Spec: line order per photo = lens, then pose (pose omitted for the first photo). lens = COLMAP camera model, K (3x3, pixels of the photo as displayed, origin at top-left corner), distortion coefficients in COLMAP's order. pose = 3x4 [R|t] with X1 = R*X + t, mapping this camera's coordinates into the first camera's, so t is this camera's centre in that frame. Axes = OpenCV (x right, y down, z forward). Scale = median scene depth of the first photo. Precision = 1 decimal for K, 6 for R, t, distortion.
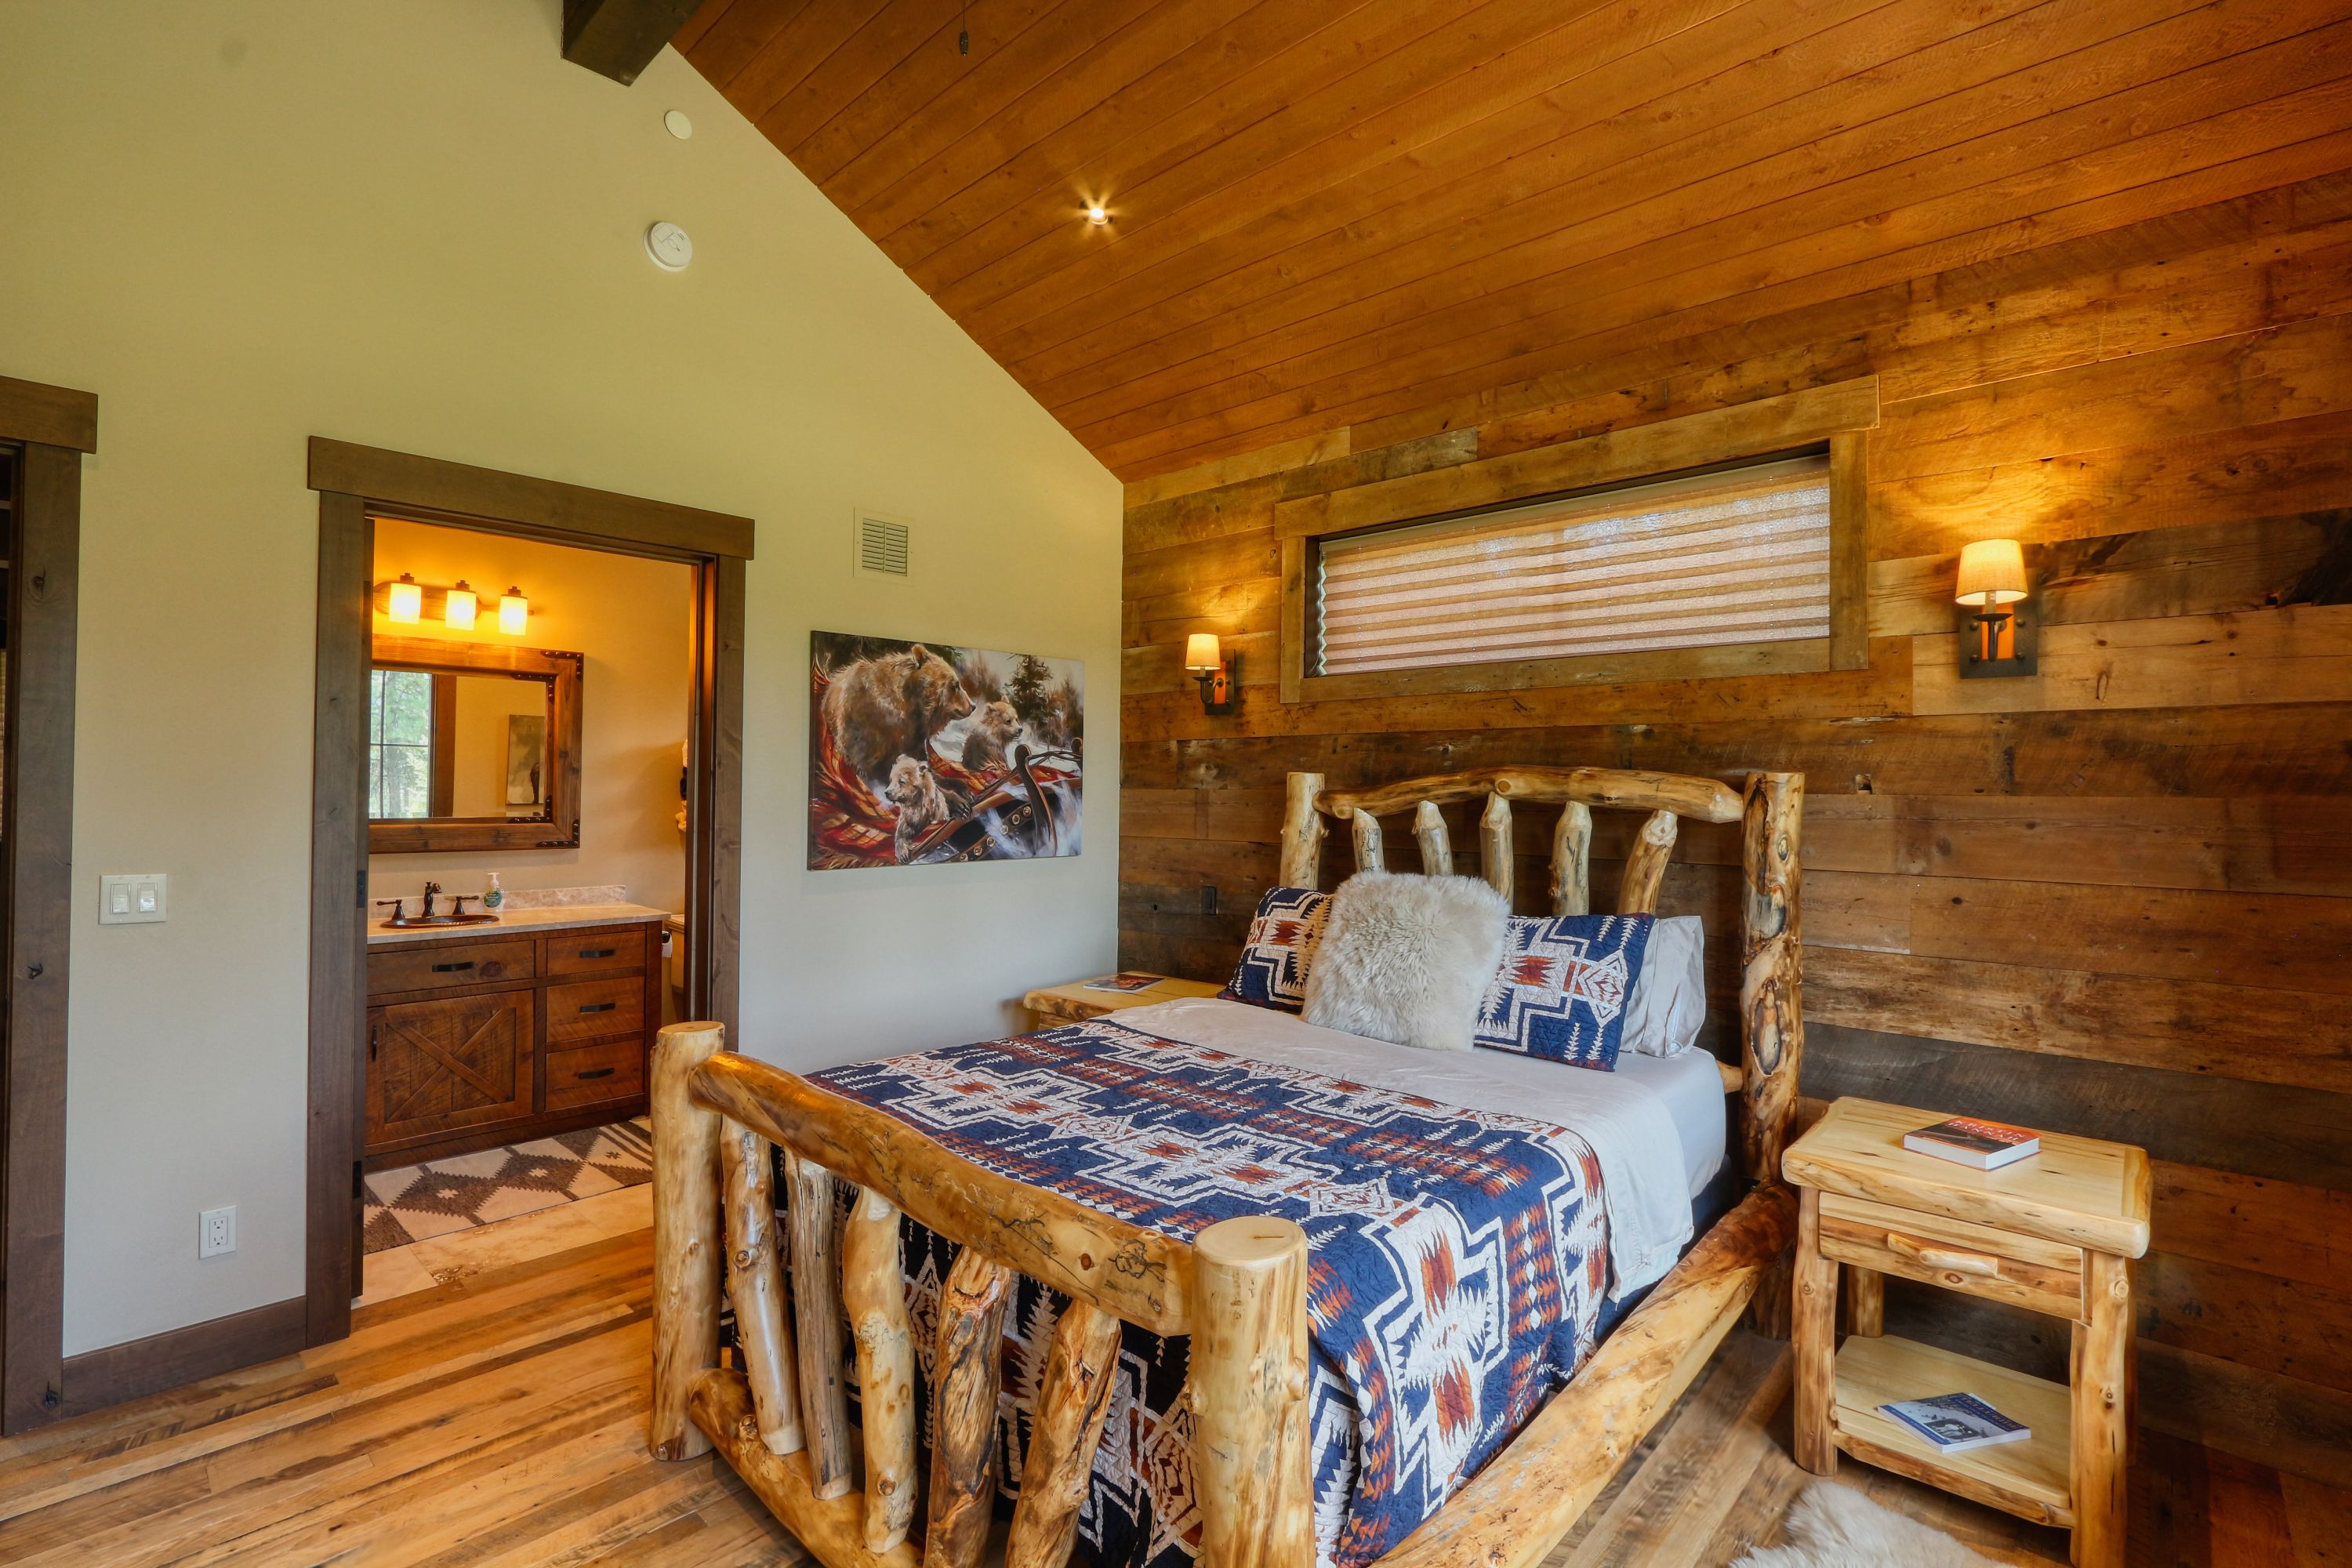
lens RADIAL K [[1081.9, 0, 1183.6], [0, 1081.9, 779.9], [0, 0, 1]] dist [-0.009214, 0.001016]
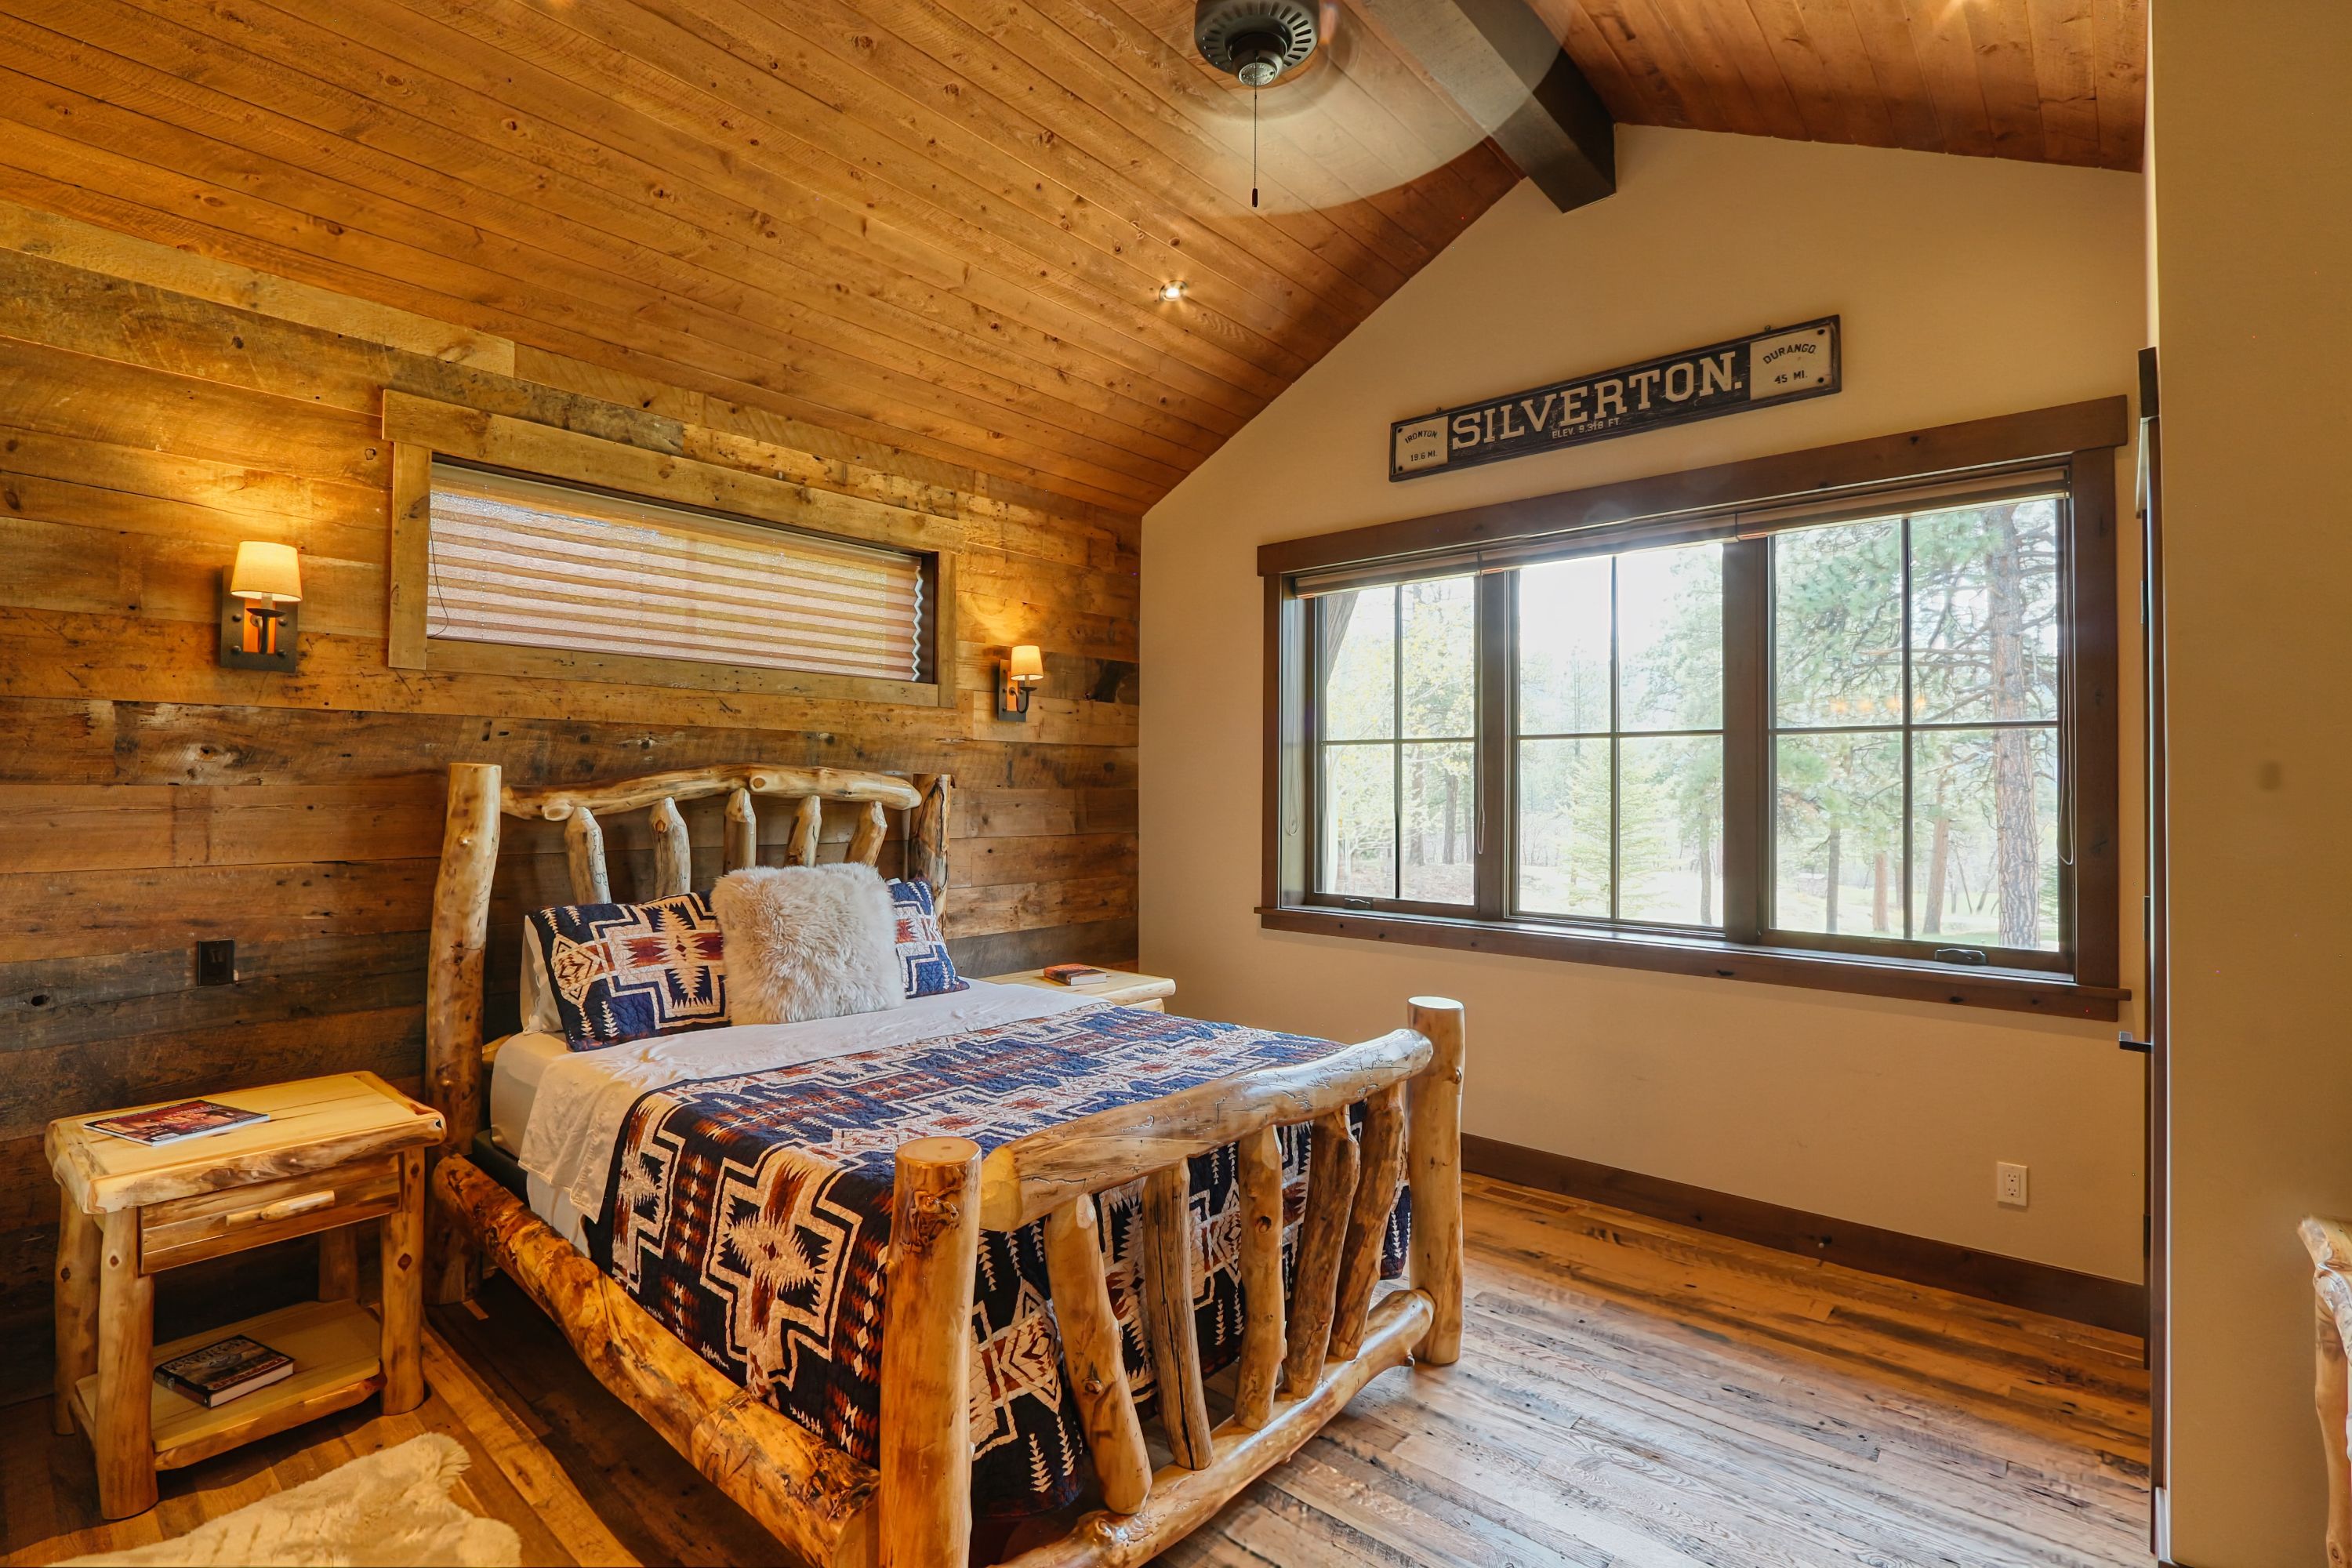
lens RADIAL K [[1081.9, 0, 1156.5], [0, 1081.9, 769.9], [0, 0, 1]] dist [-0.009214, 0.001016]
pose [[-0.015557, 0.012925, 0.999795, -1.067936], [-0.008350, 0.999880, -0.013056, 0.005666], [-0.999844, -0.008551, -0.015447, 0.834749]]
